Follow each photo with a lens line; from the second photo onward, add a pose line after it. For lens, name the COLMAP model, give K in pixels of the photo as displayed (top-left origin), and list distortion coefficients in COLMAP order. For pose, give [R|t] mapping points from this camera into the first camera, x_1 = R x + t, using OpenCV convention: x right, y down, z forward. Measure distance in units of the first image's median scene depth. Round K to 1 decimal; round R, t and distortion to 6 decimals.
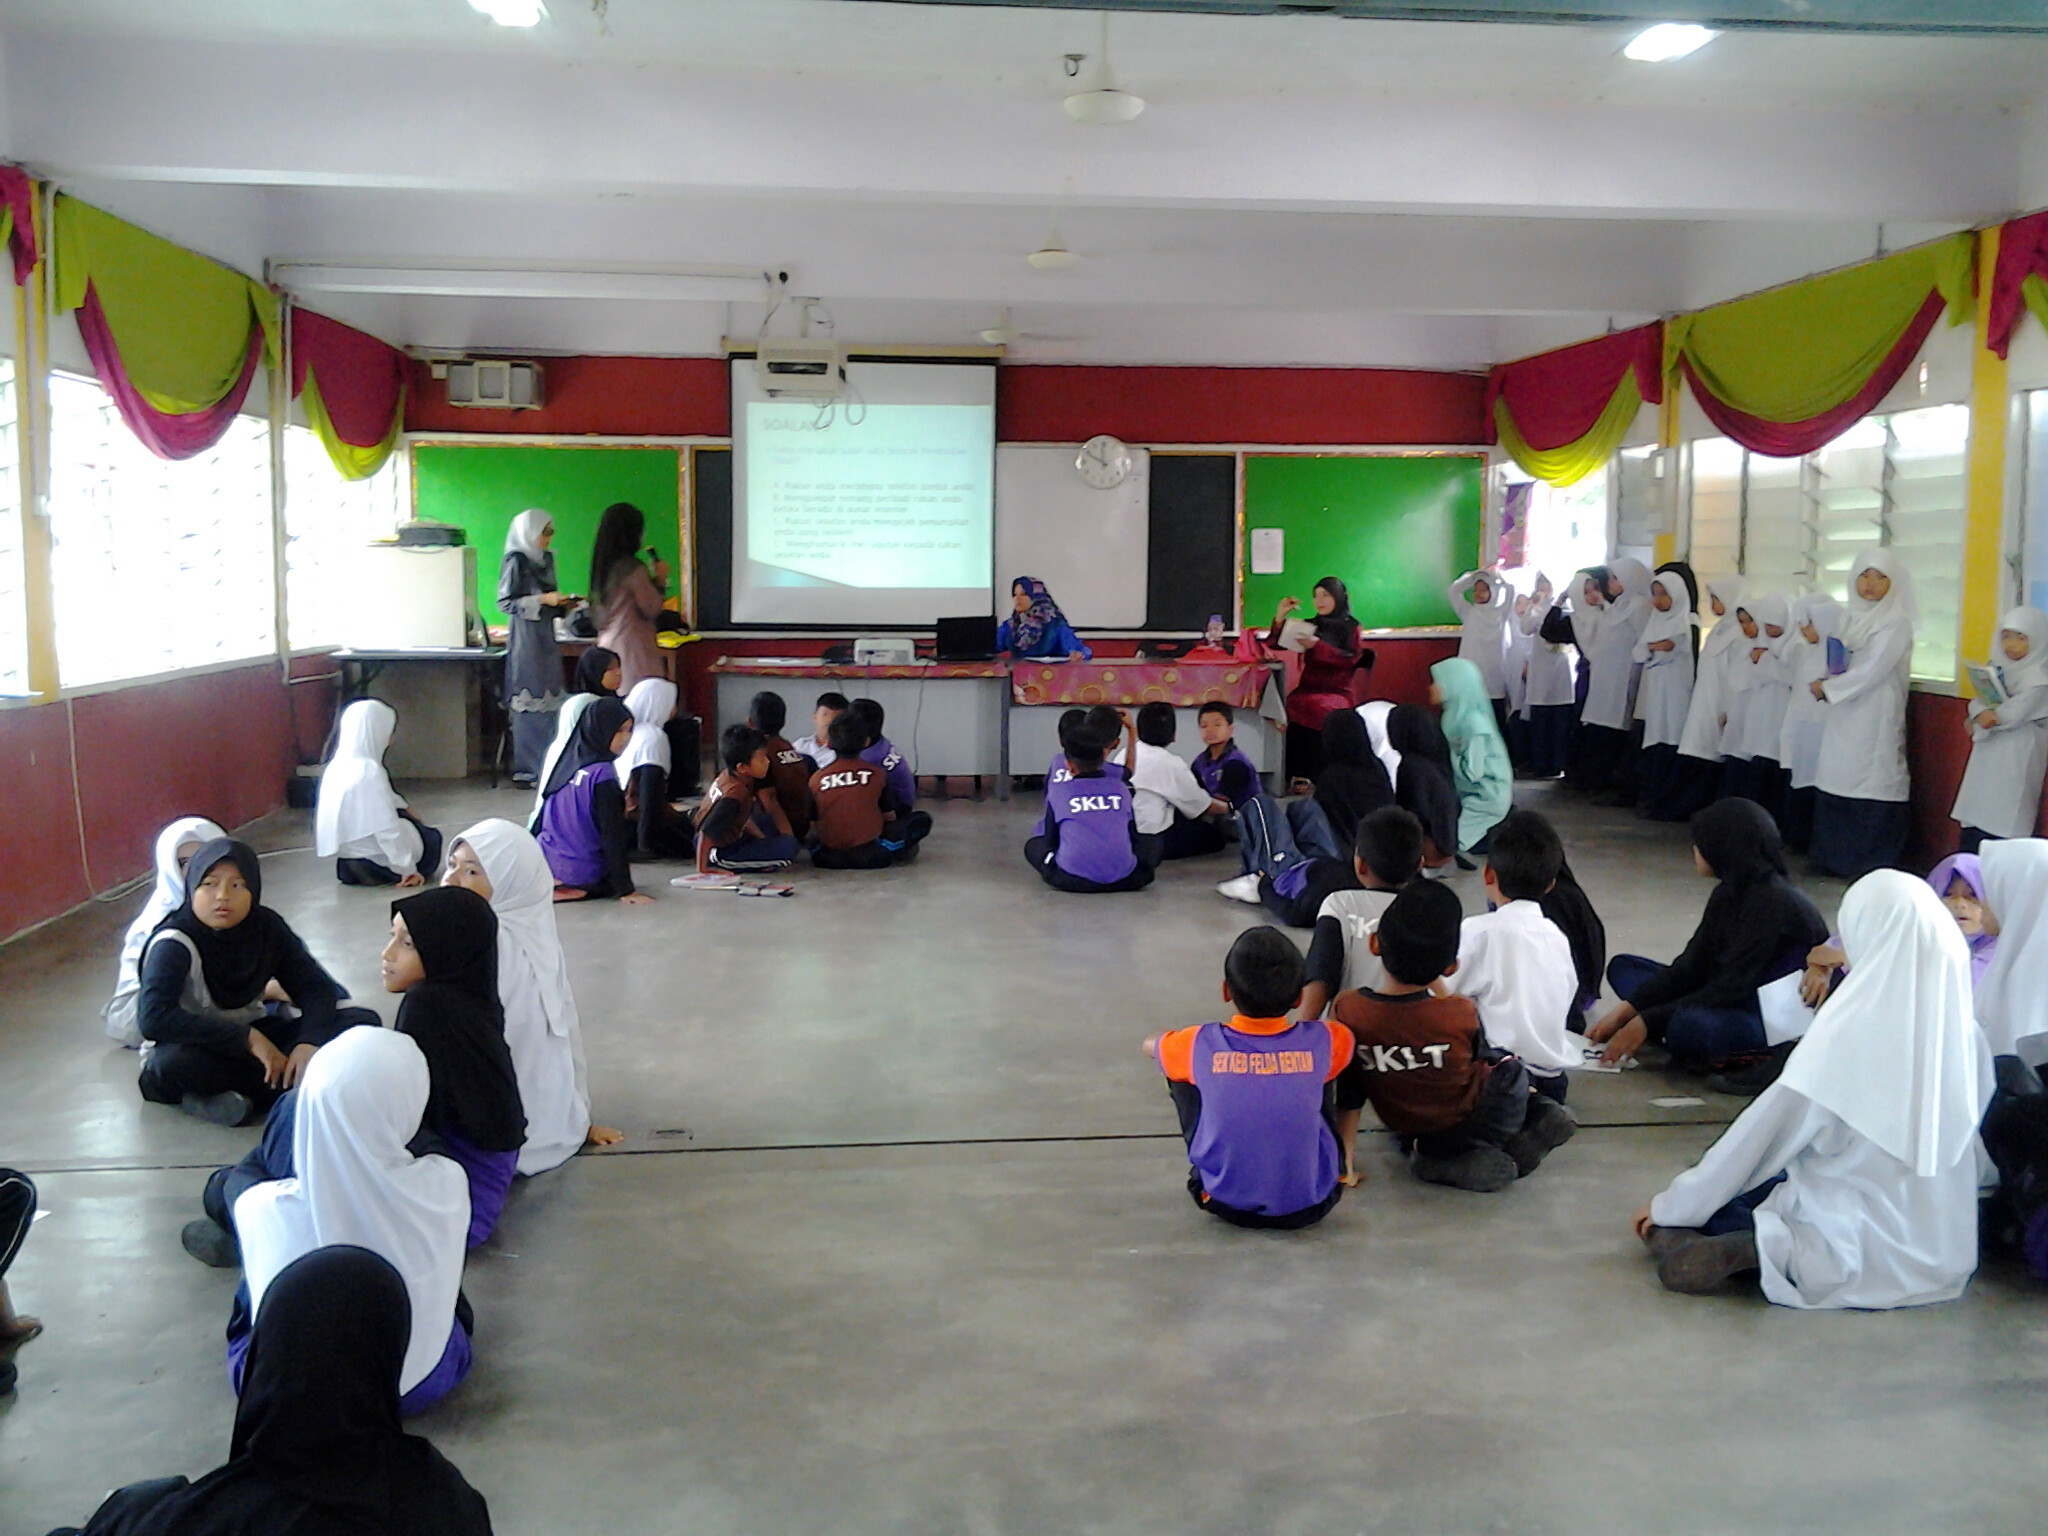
lens RADIAL K [[1979.9, 0, 1018.9], [0, 1979.9, 771.2], [0, 0, 1]] dist [0.028117, 0.000000]
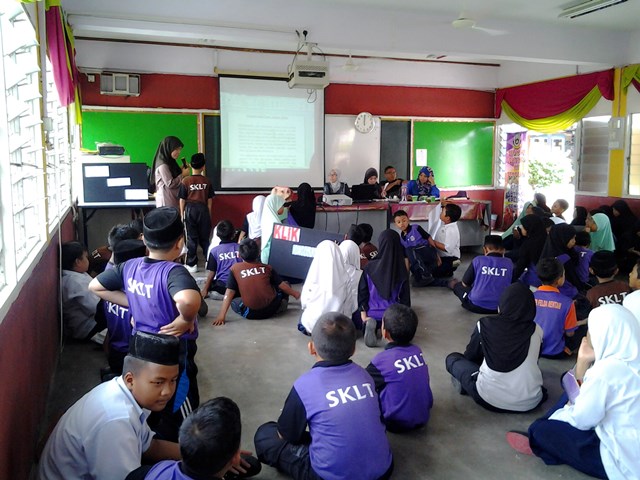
lens RADIAL K [[618.7, 0, 321.3], [0, 618.7, 238.0], [0, 0, 1]] dist [0.028117, 0.000000]
pose [[0.973198, -0.030077, 0.227992, -0.200856], [0.026389, 0.999467, 0.019210, -0.024174], [-0.228448, -0.012678, 0.973473, 0.237199]]
